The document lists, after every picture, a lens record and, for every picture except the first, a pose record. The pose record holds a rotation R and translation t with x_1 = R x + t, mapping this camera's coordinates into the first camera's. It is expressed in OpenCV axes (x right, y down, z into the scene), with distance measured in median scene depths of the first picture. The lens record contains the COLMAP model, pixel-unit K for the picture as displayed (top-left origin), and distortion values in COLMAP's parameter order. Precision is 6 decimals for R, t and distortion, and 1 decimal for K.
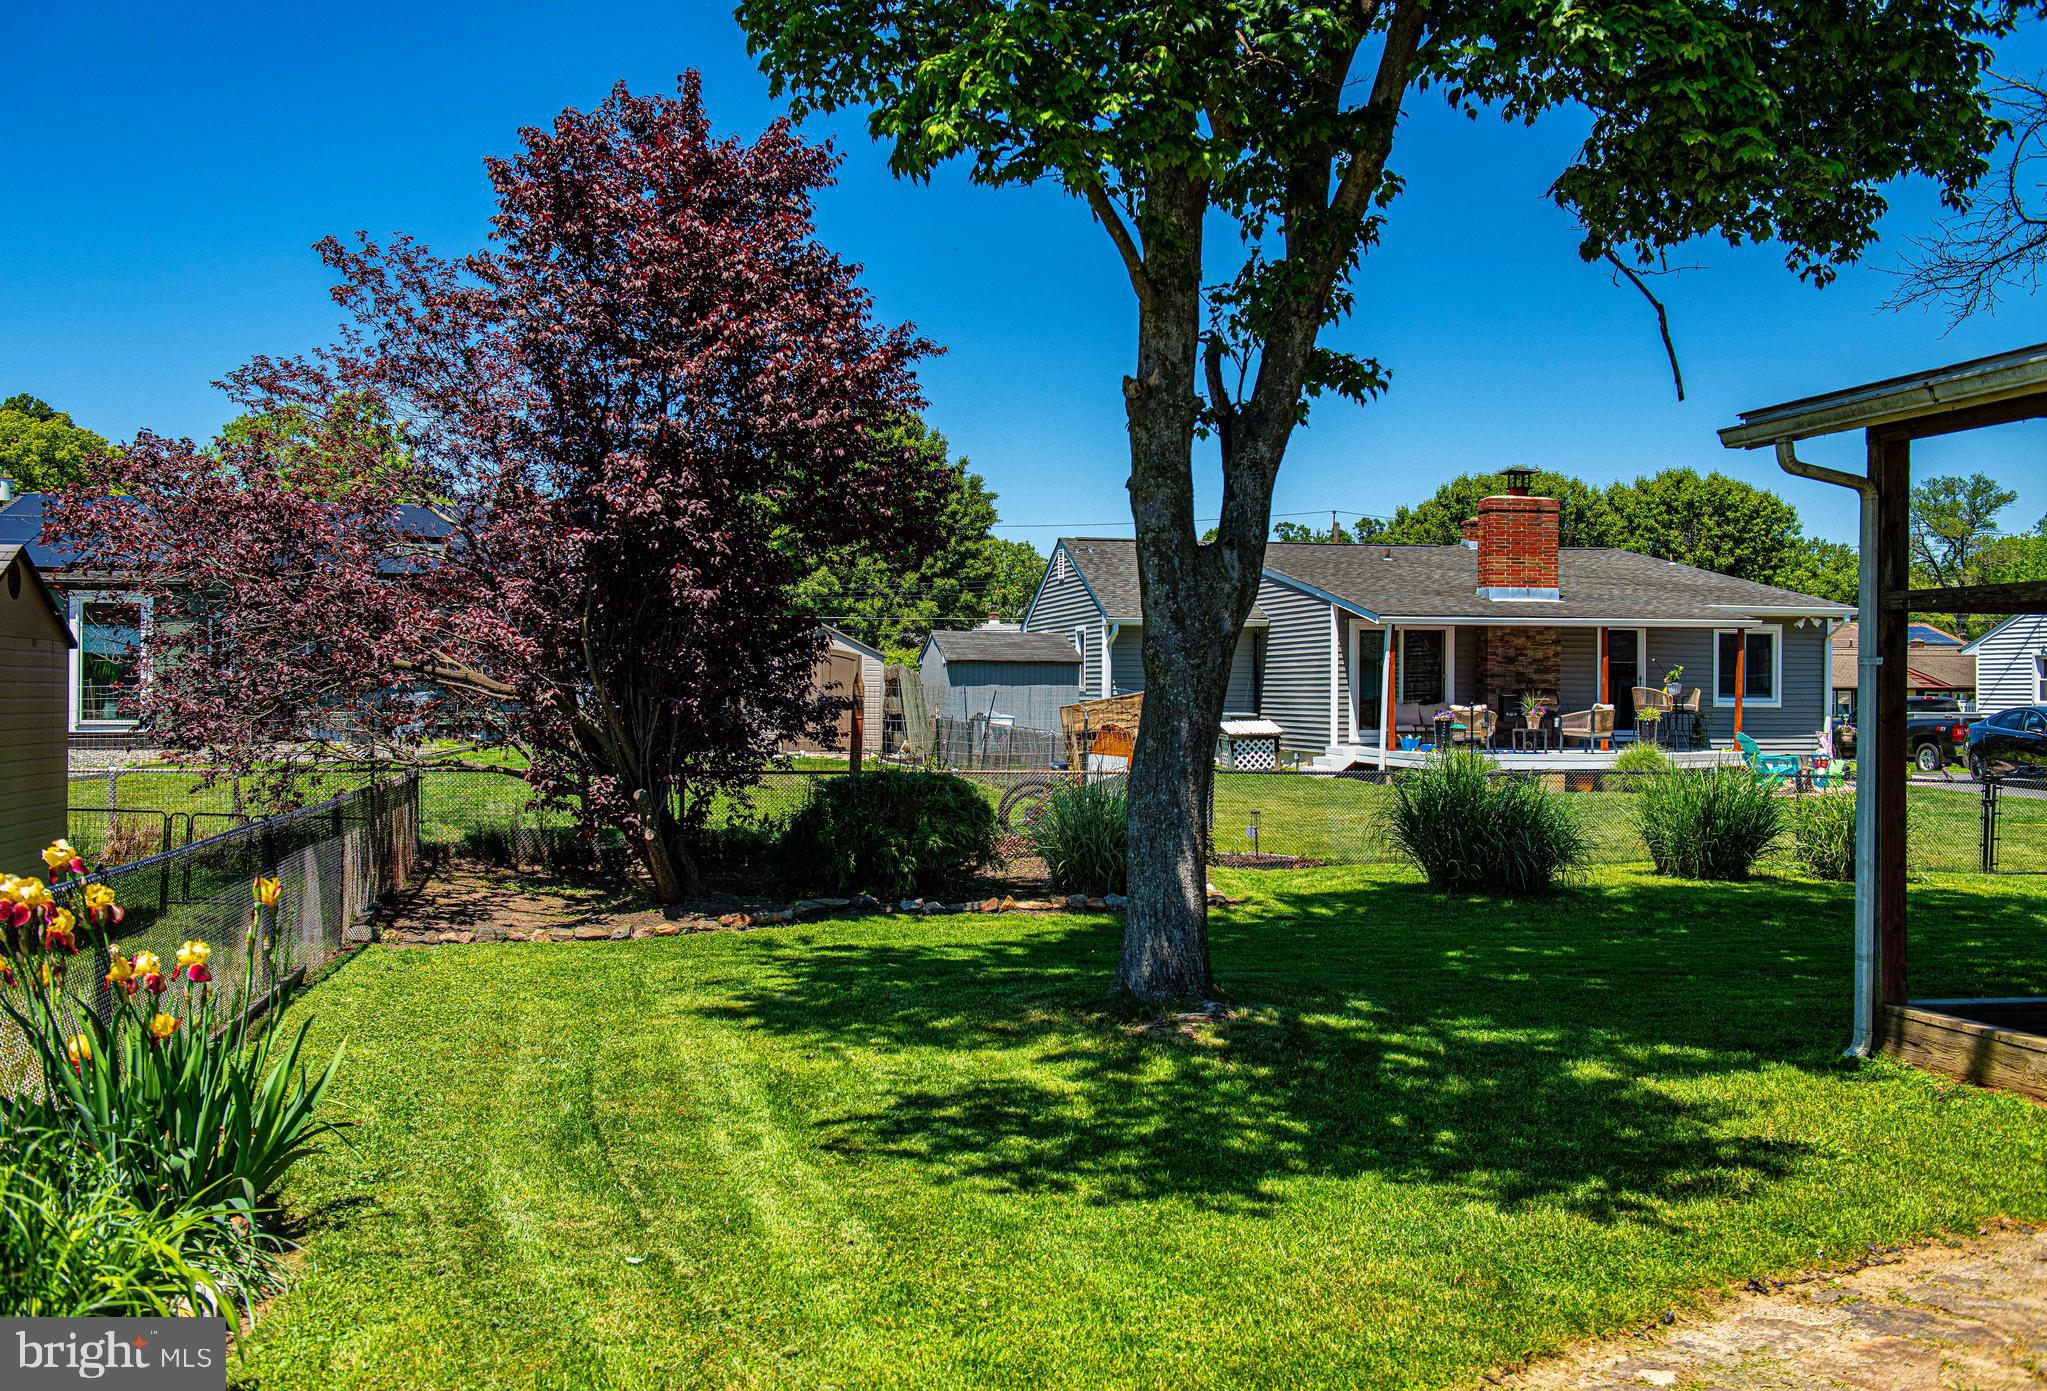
lens RADIAL K [[2159.1, 0, 1023.5], [0, 2159.1, 695.5], [0, 0, 1]] dist [0.065969, 0.009087]
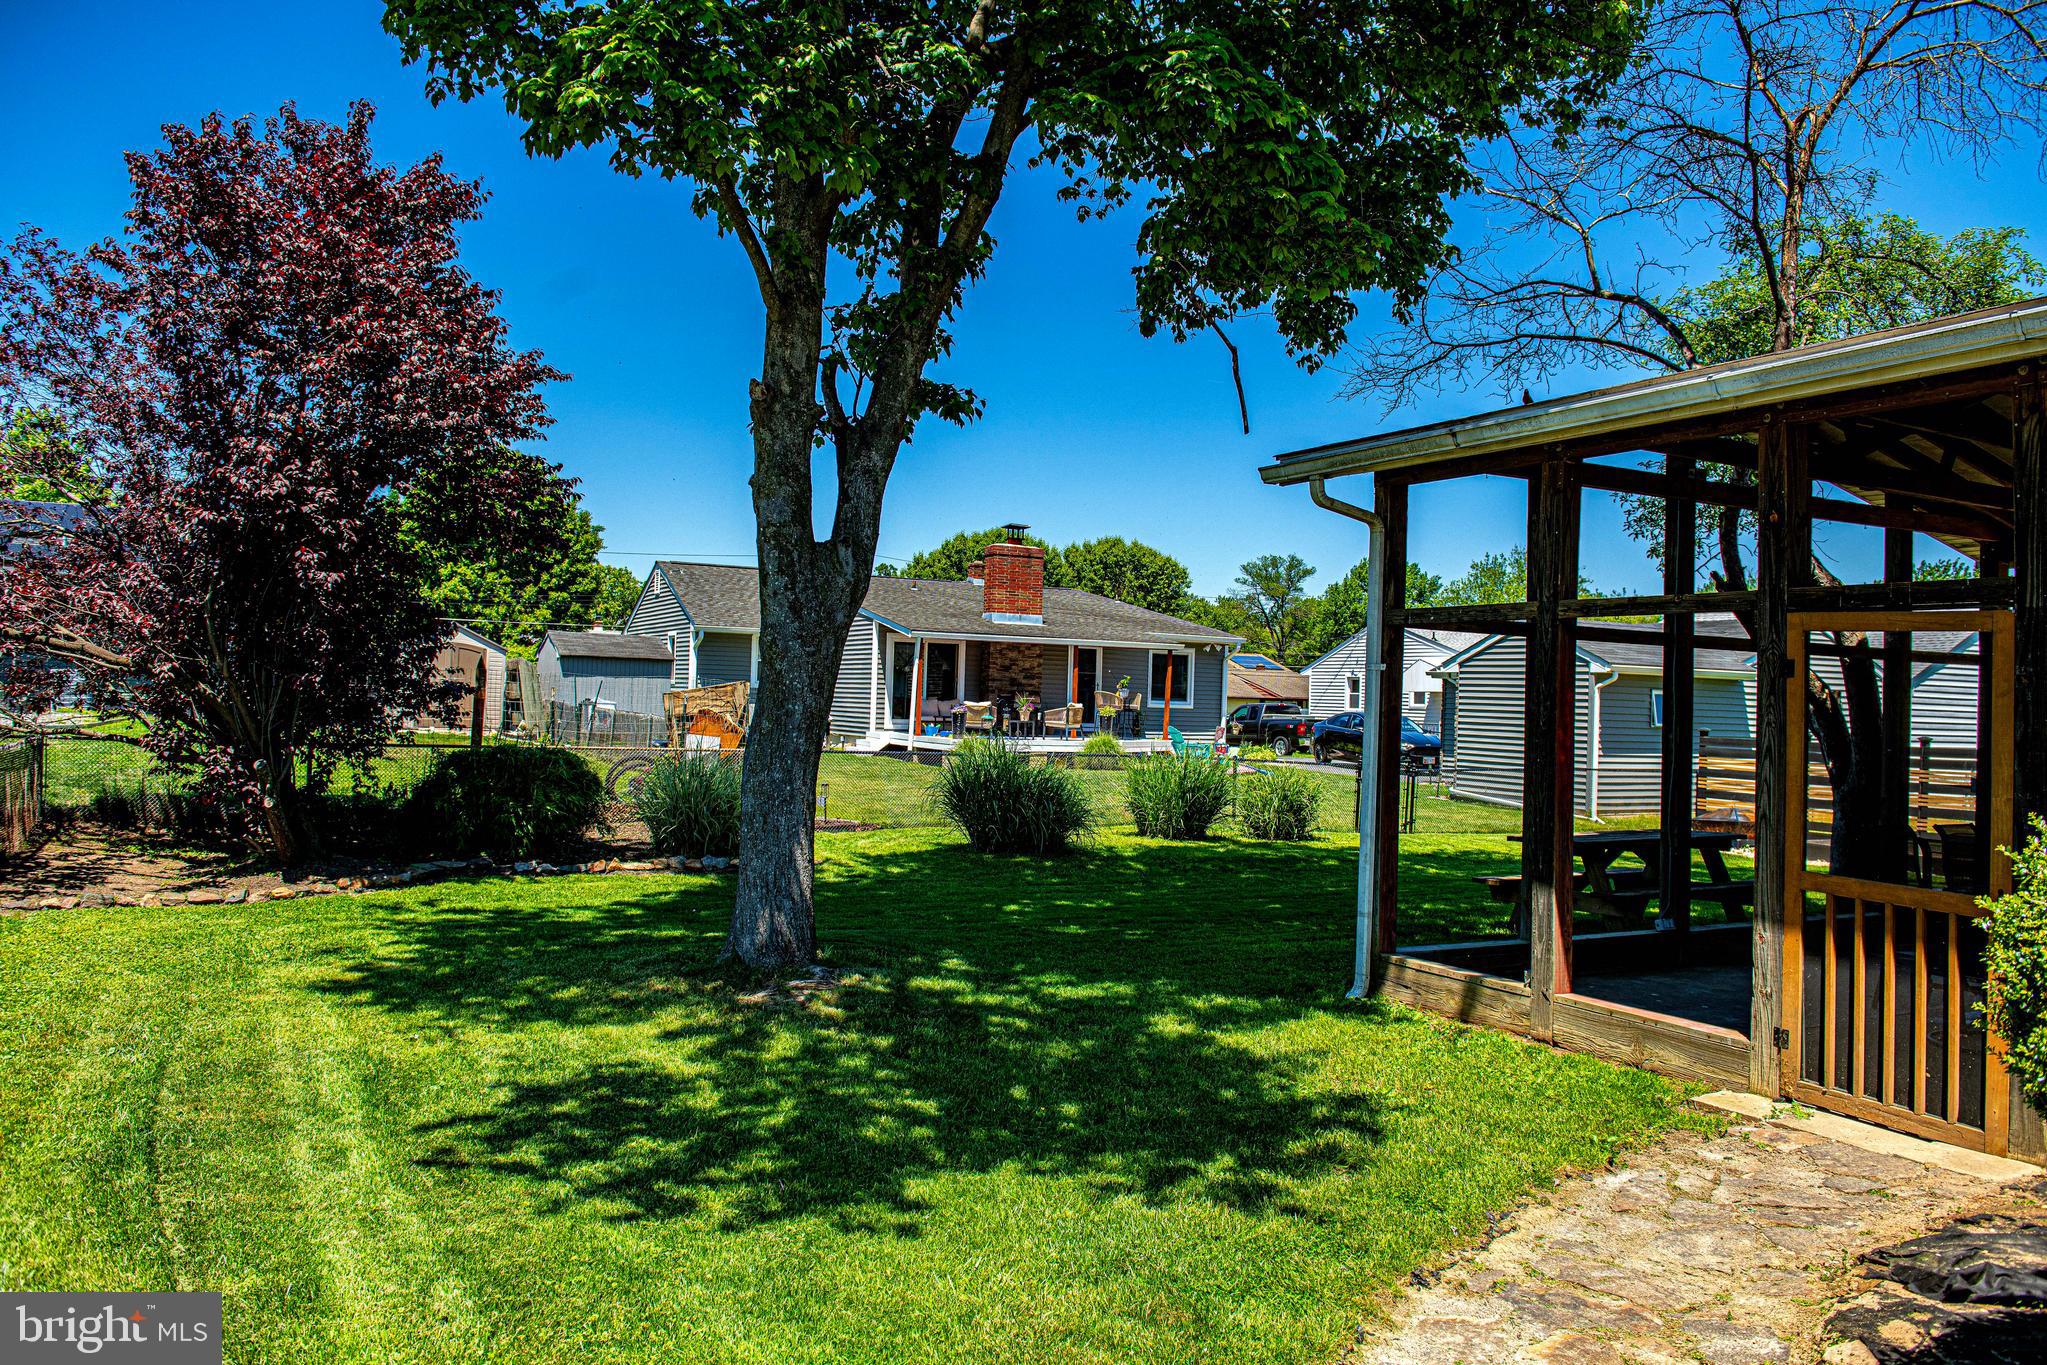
lens RADIAL K [[1455.4, 0, 1023.5], [0, 1455.4, 682.5], [0, 0, 1]] dist [-0.034448, -0.004025]
pose [[0.961158, 0.026744, 0.274699, -0.013450], [-0.023867, 0.999620, -0.013809, 0.006587], [-0.274964, 0.006717, 0.961431, 0.225039]]
